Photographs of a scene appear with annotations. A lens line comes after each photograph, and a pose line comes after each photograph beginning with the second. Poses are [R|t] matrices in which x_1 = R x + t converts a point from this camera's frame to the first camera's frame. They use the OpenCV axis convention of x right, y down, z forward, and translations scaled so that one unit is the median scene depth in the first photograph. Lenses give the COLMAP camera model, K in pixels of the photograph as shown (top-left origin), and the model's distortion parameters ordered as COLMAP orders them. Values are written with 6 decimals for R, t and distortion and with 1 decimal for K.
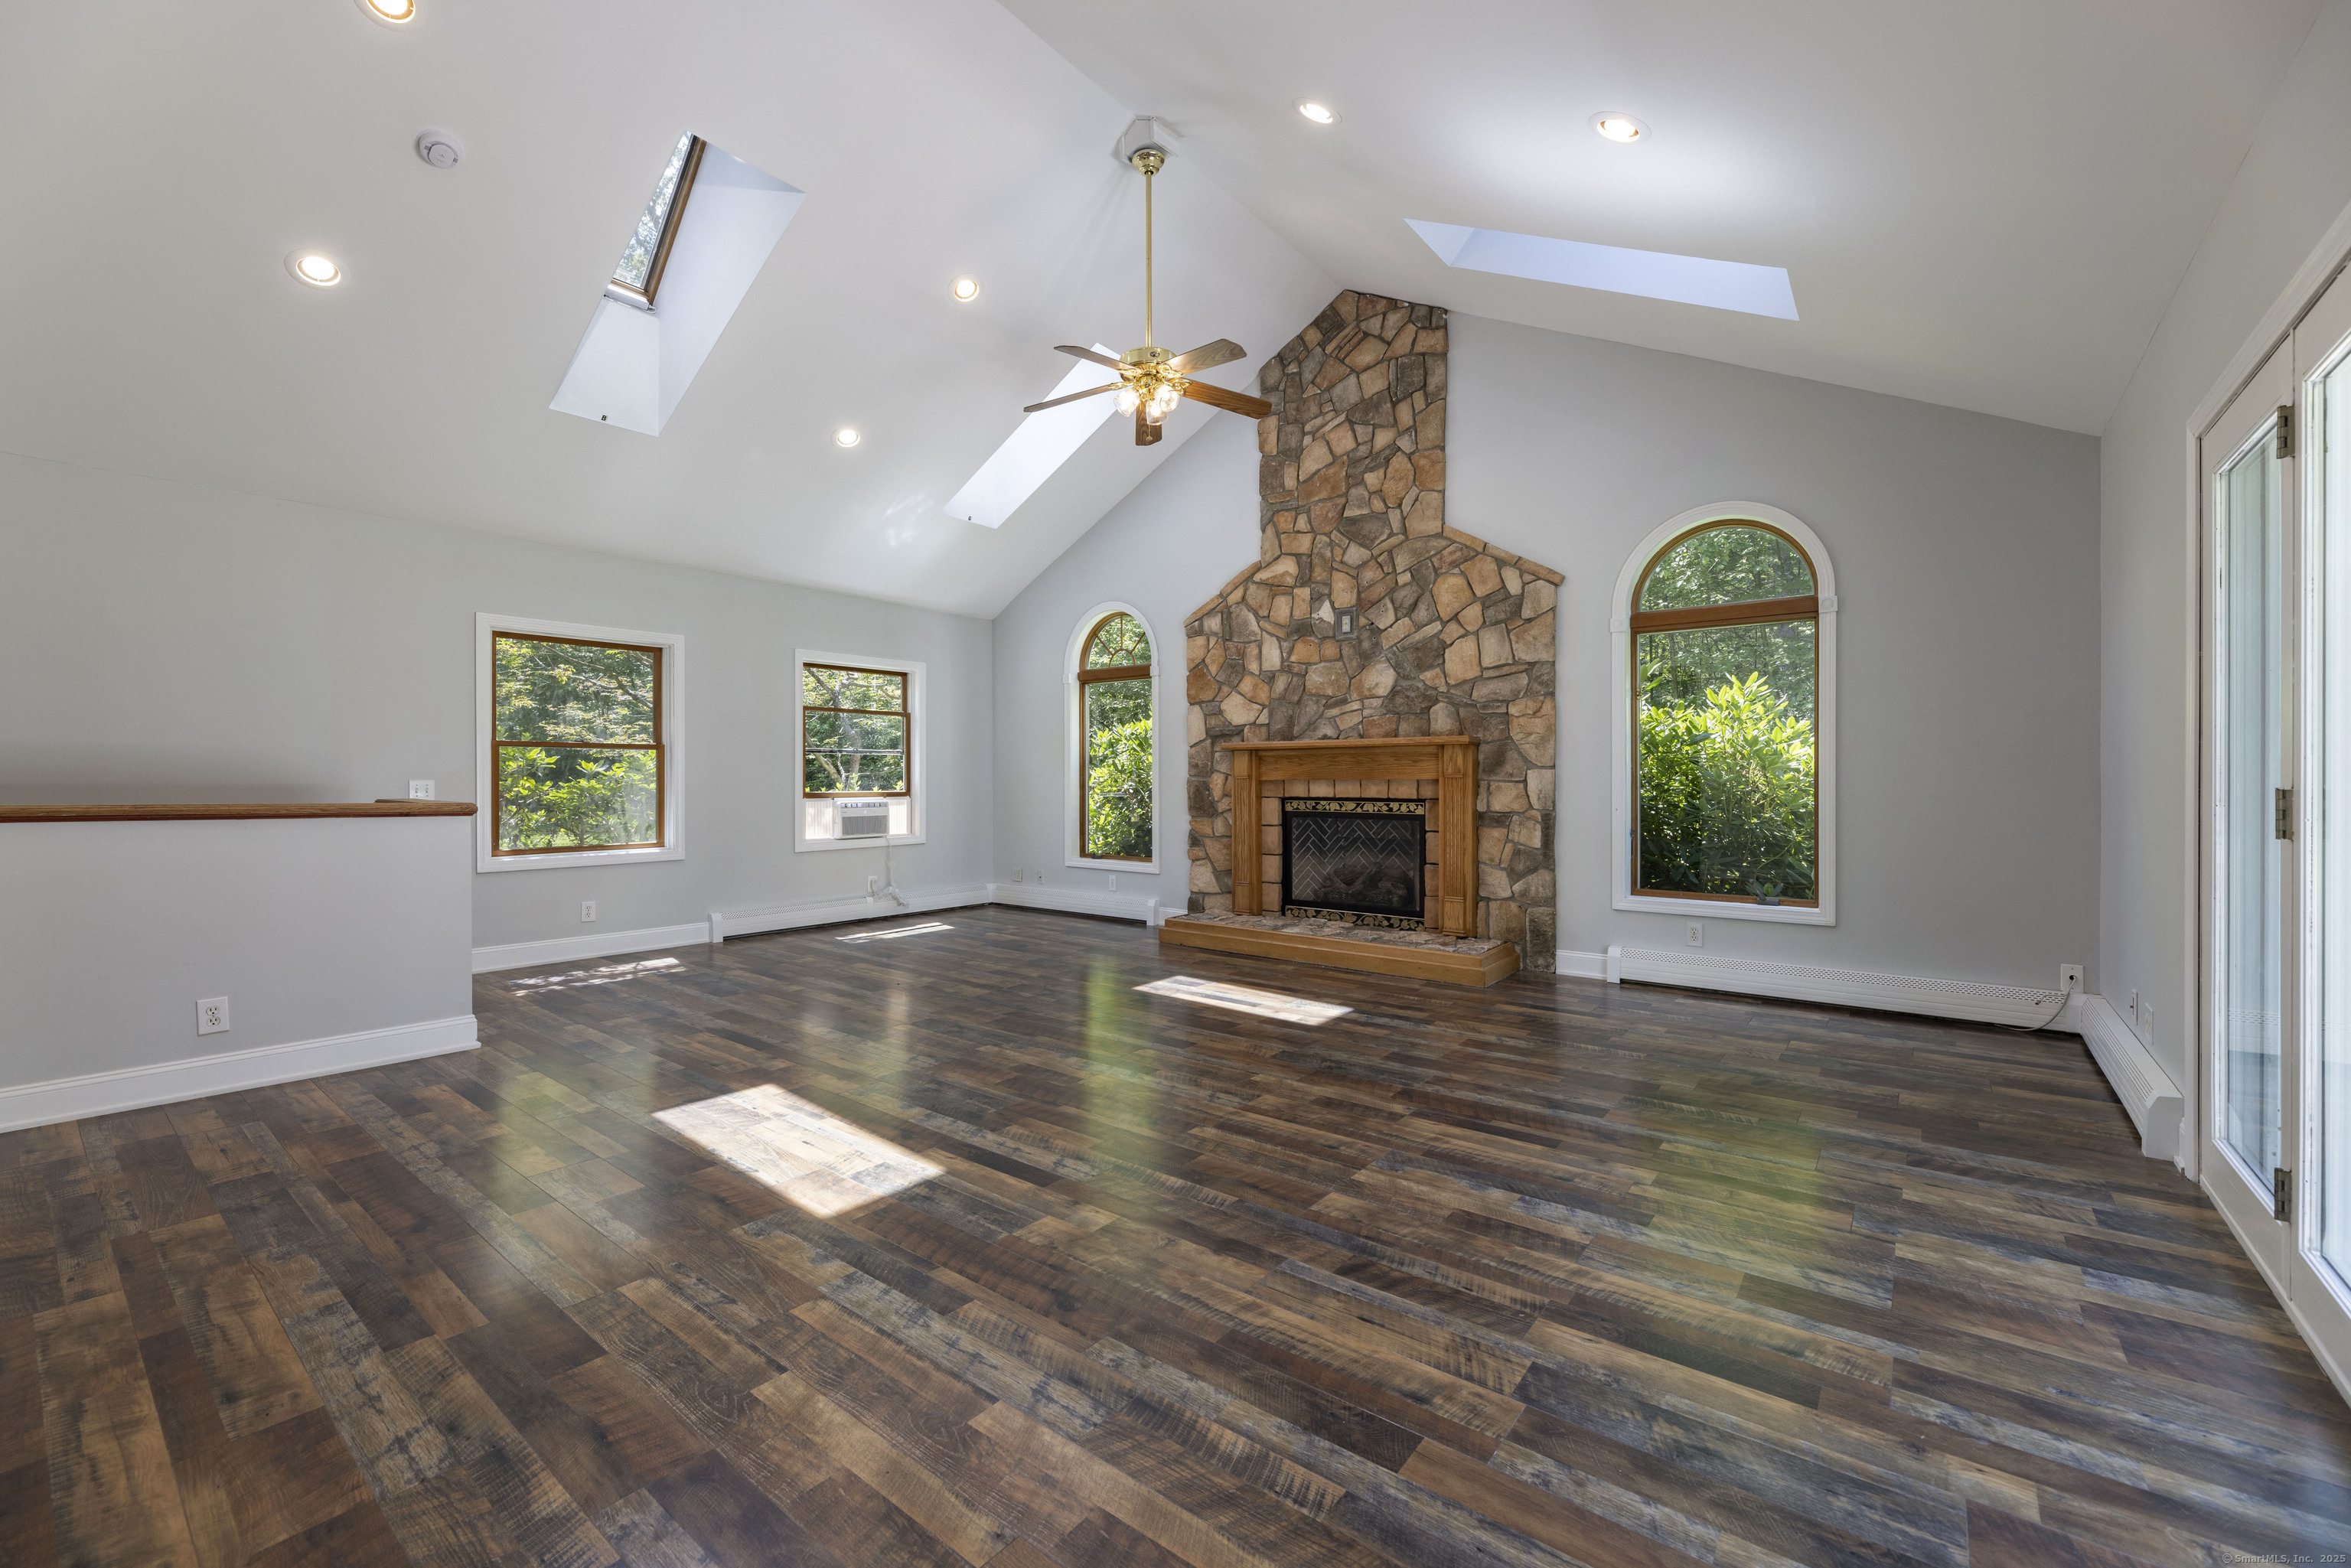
lens RADIAL K [[955.0, 0, 1161.7], [0, 955.0, 782.1], [0, 0, 1]] dist [0.000258, -0.000142]
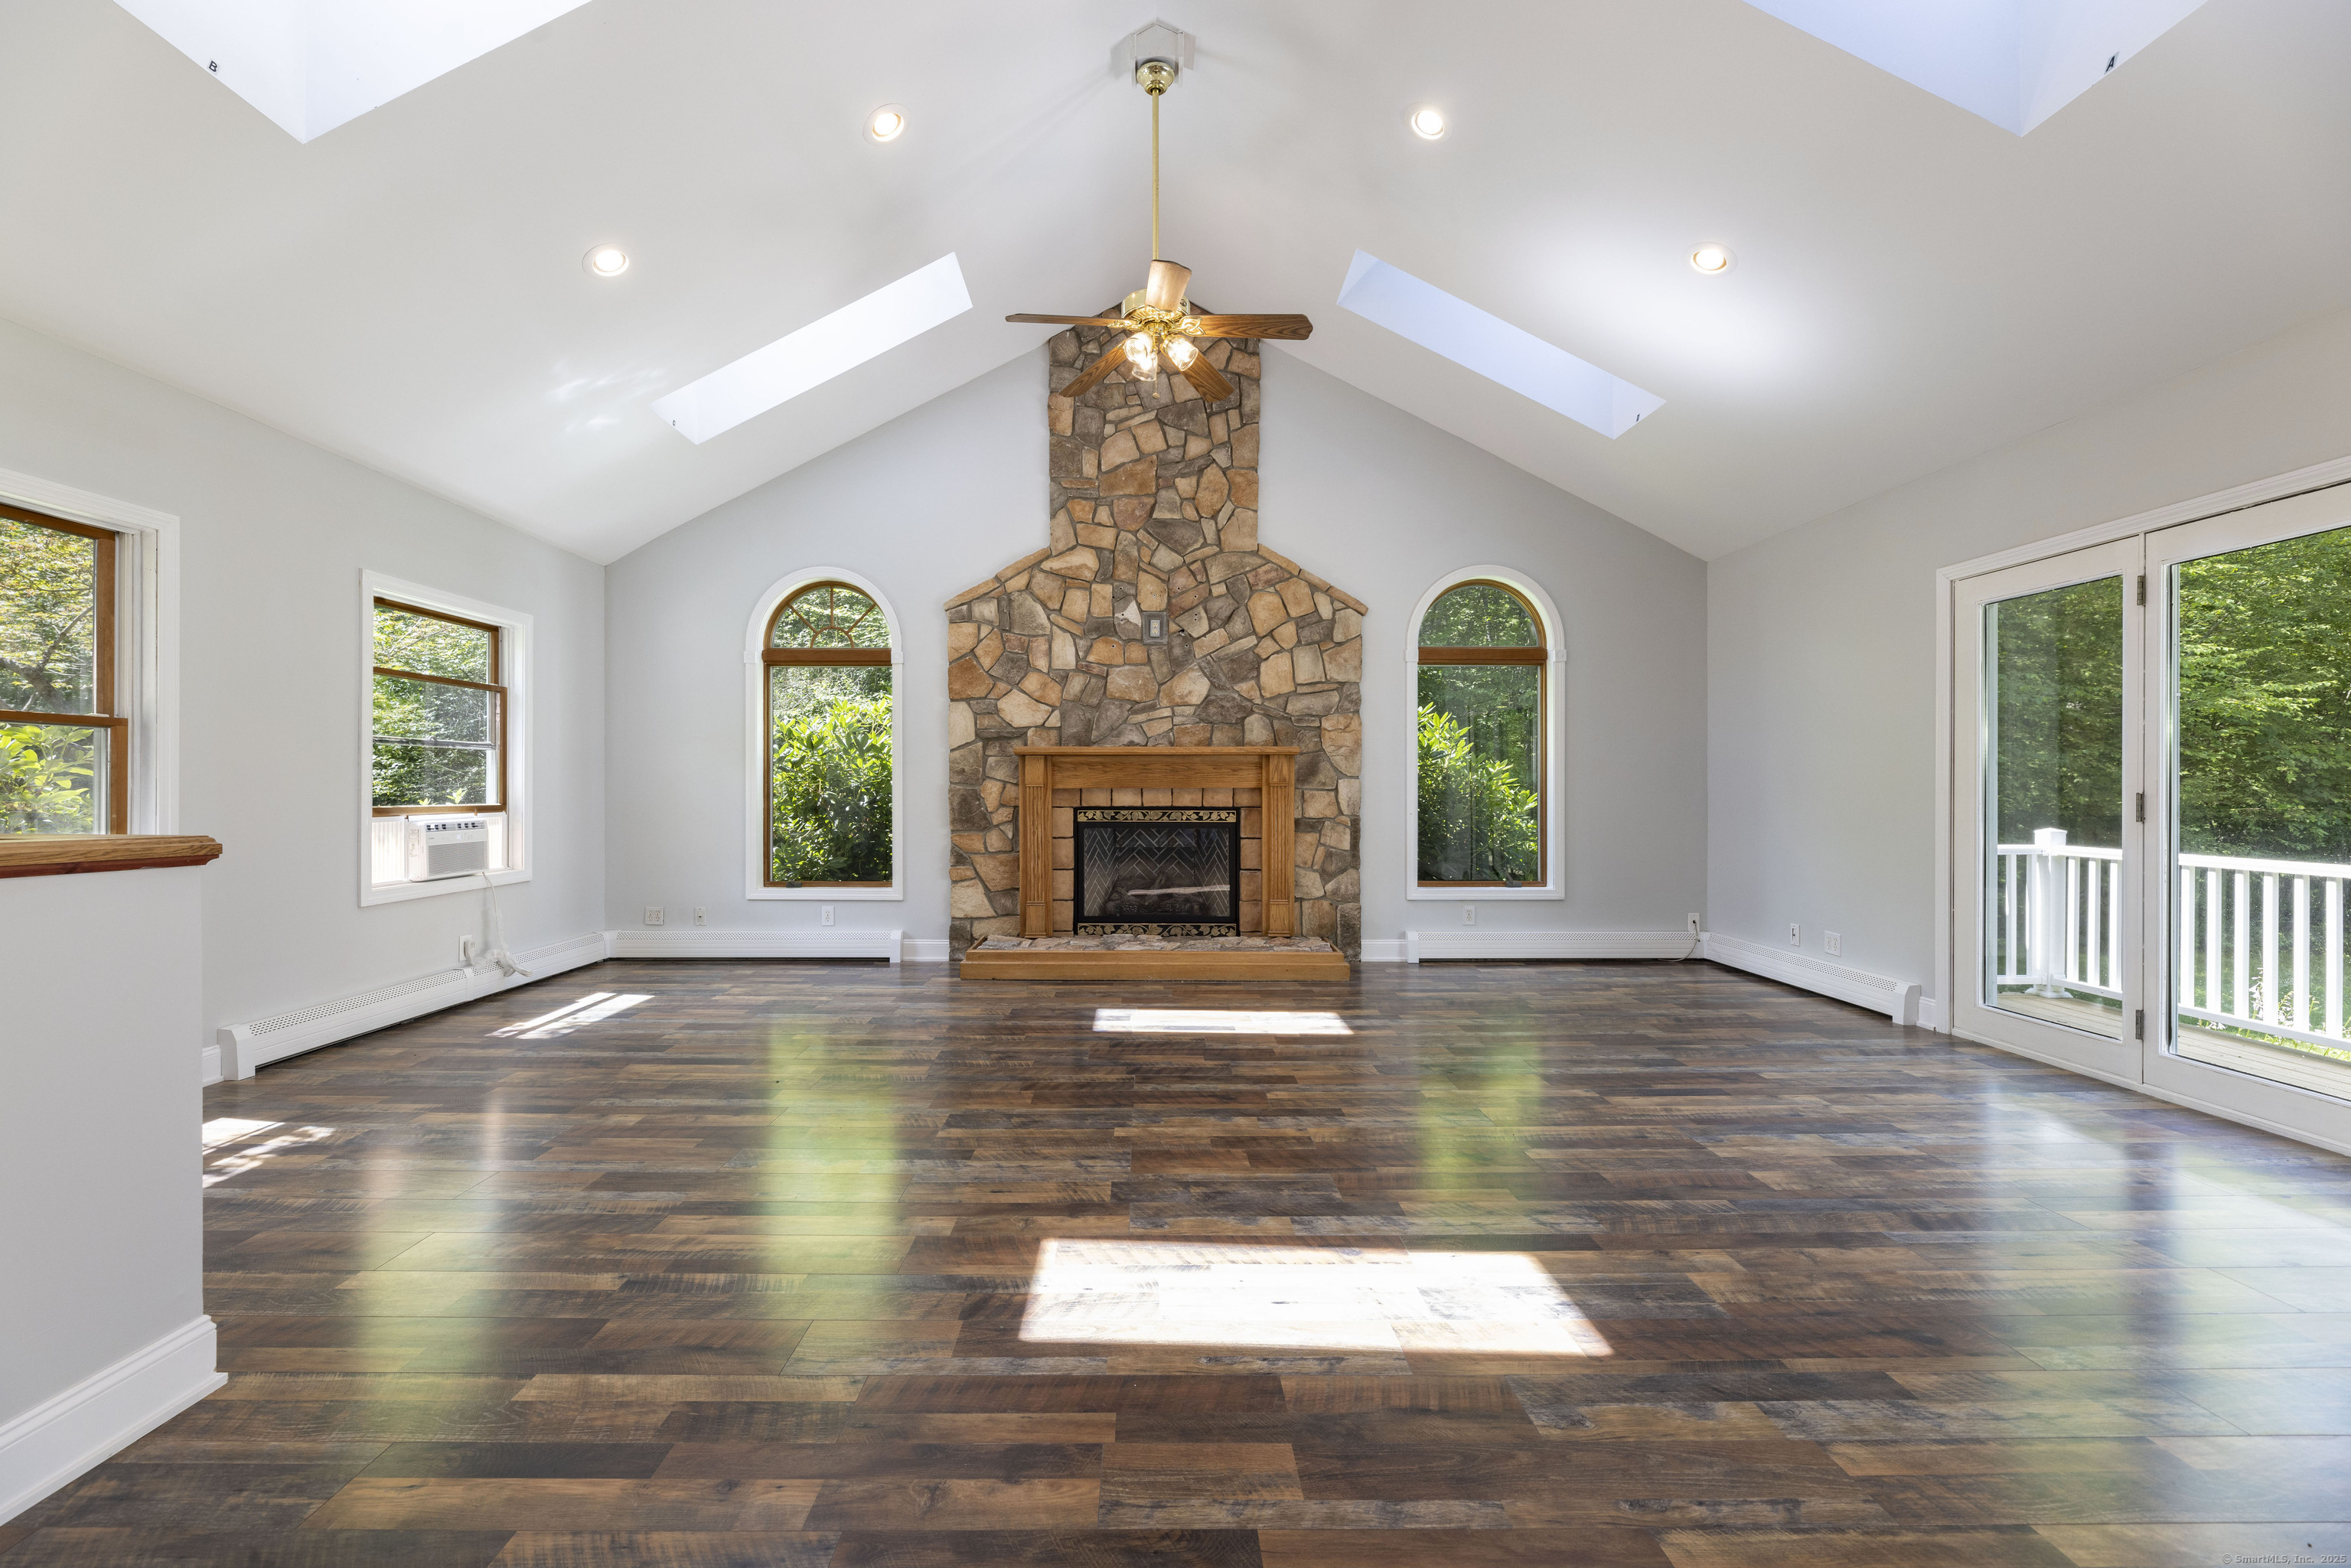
lens RADIAL K [[957.9, 0, 1153.1], [0, 957.9, 789.3], [0, 0, 1]] dist [-0.001428, -0.000217]
pose [[0.777821, 0.001200, 0.628484, -0.429541], [0.000369, 0.999997, -0.002367, 0.001130], [-0.628485, 0.002073, 0.777819, 0.246909]]
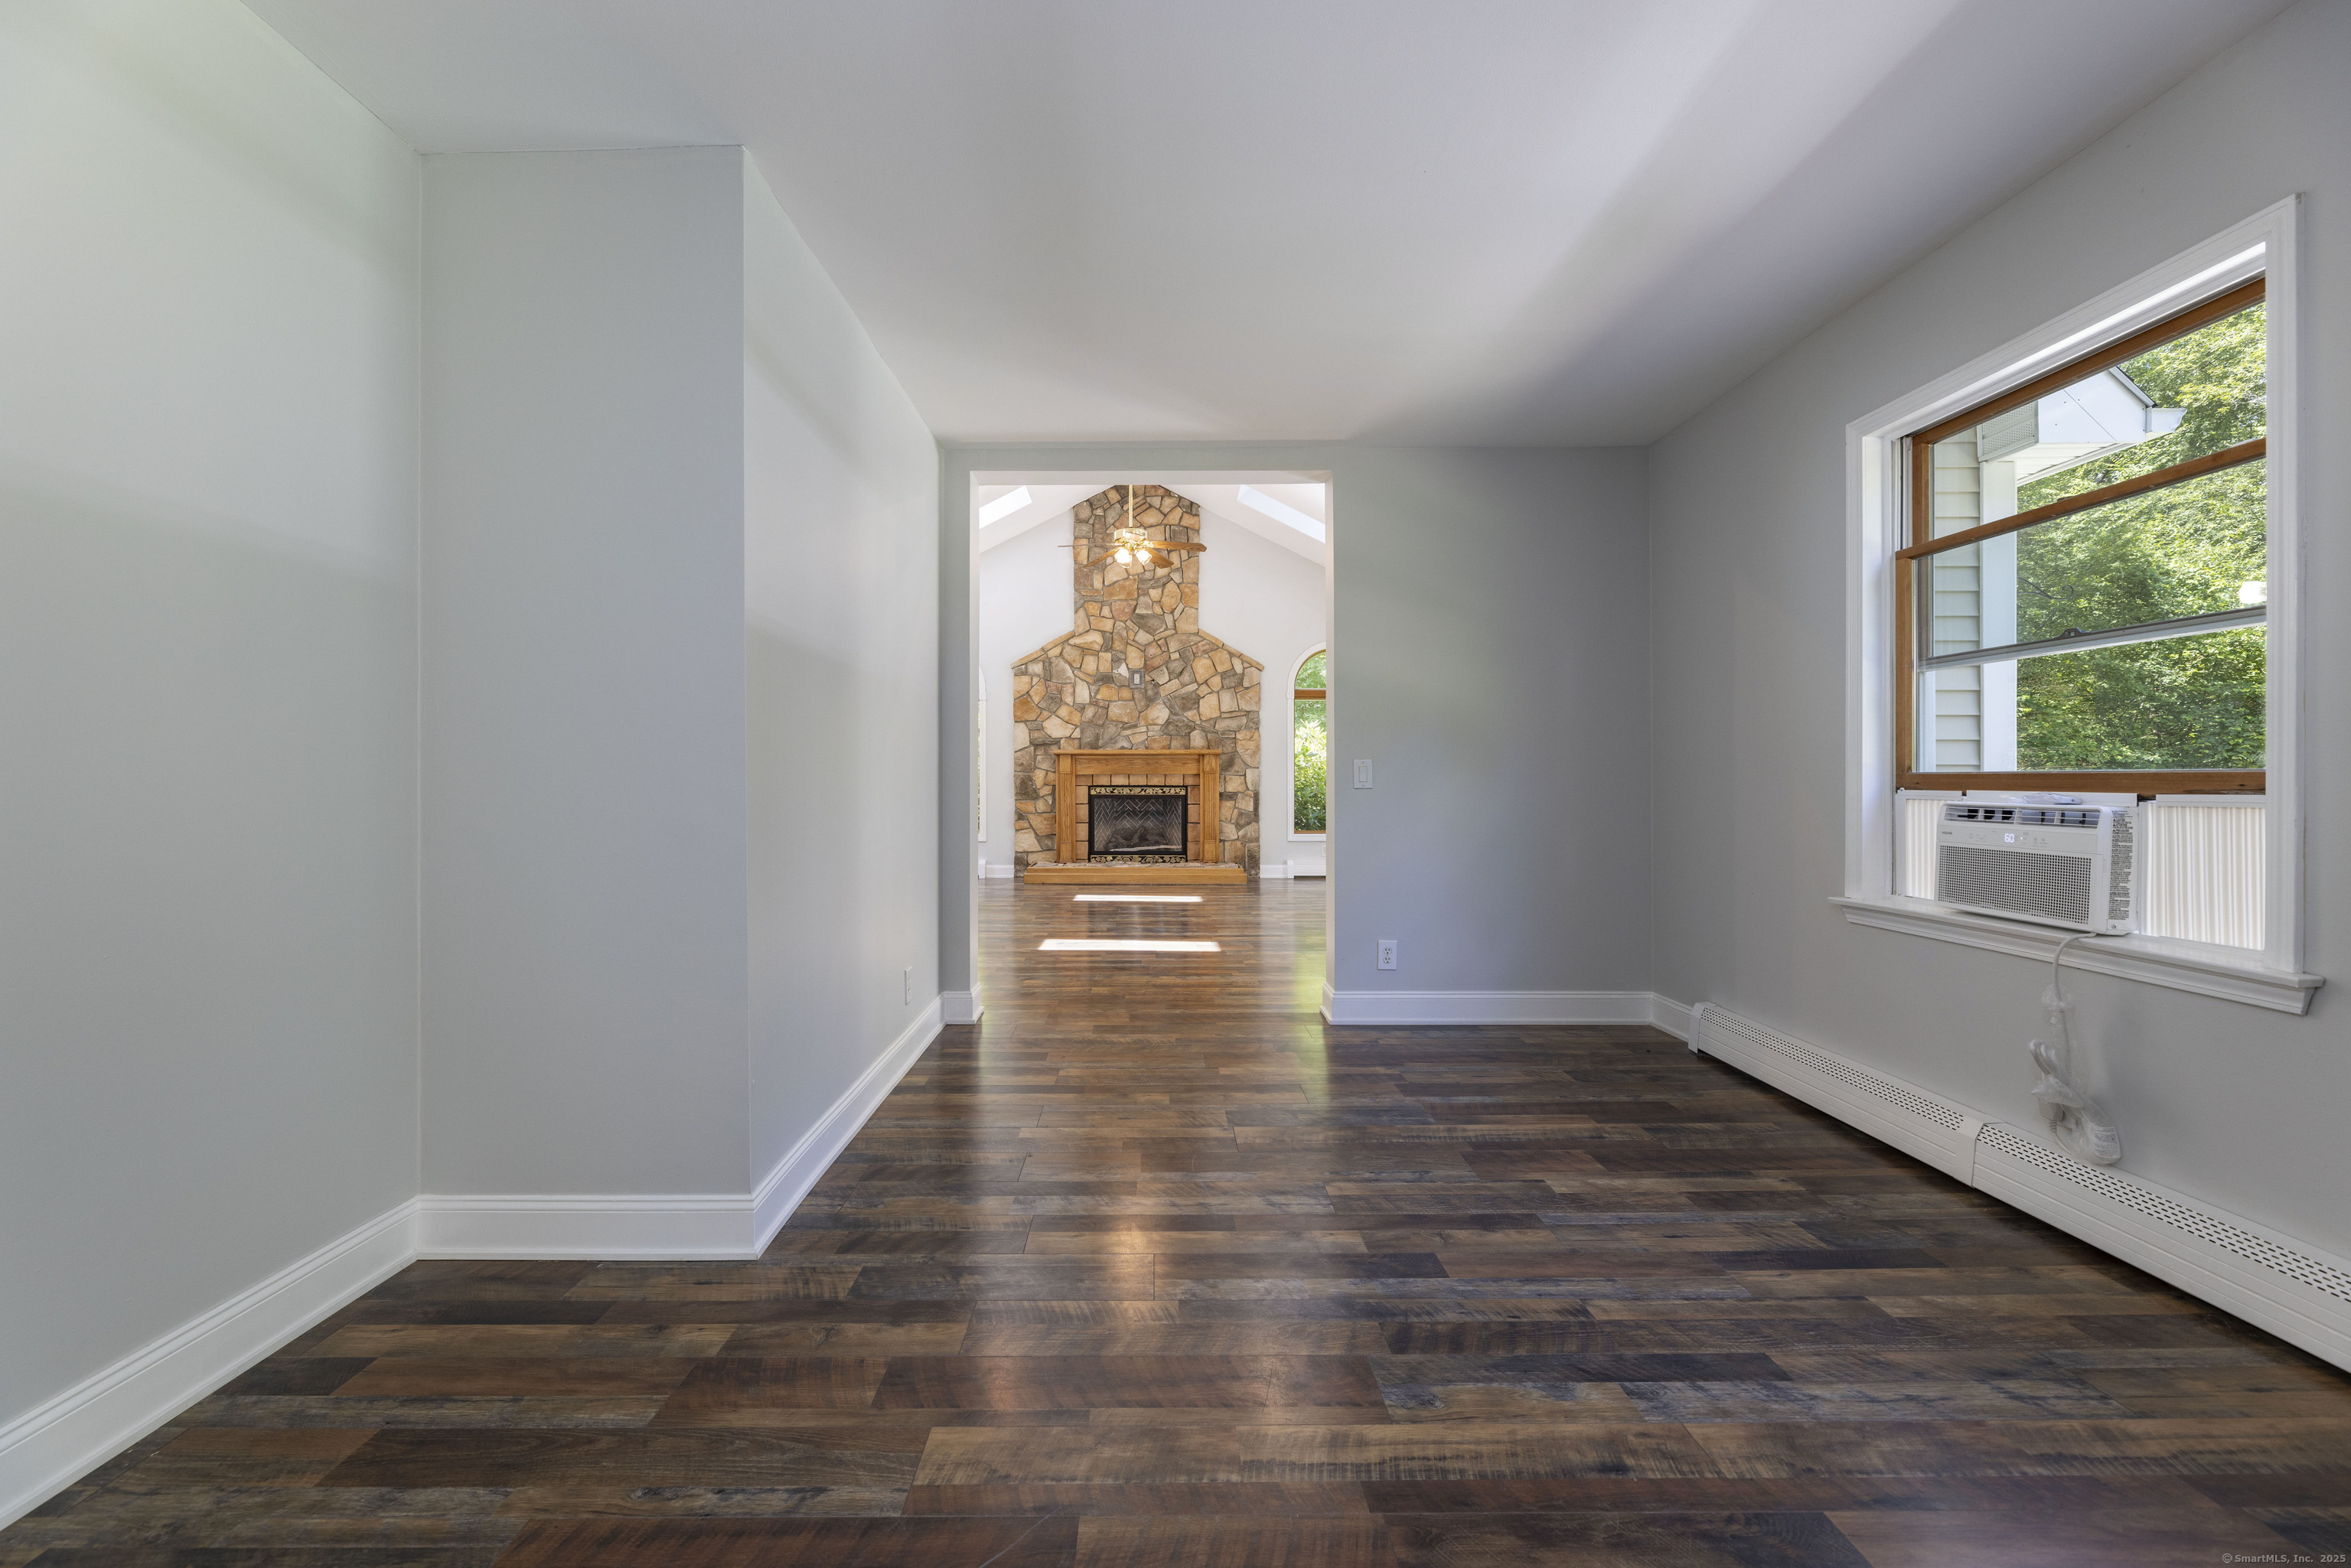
lens RADIAL K [[955.0, 0, 1161.7], [0, 955.0, 782.1], [0, 0, 1]] dist [0.000258, -0.000142]
pose [[0.780337, 0.001594, 0.625357, -0.808401], [0.000573, 0.999995, -0.003265, 0.016527], [-0.625359, 0.002906, 0.780332, -0.304643]]
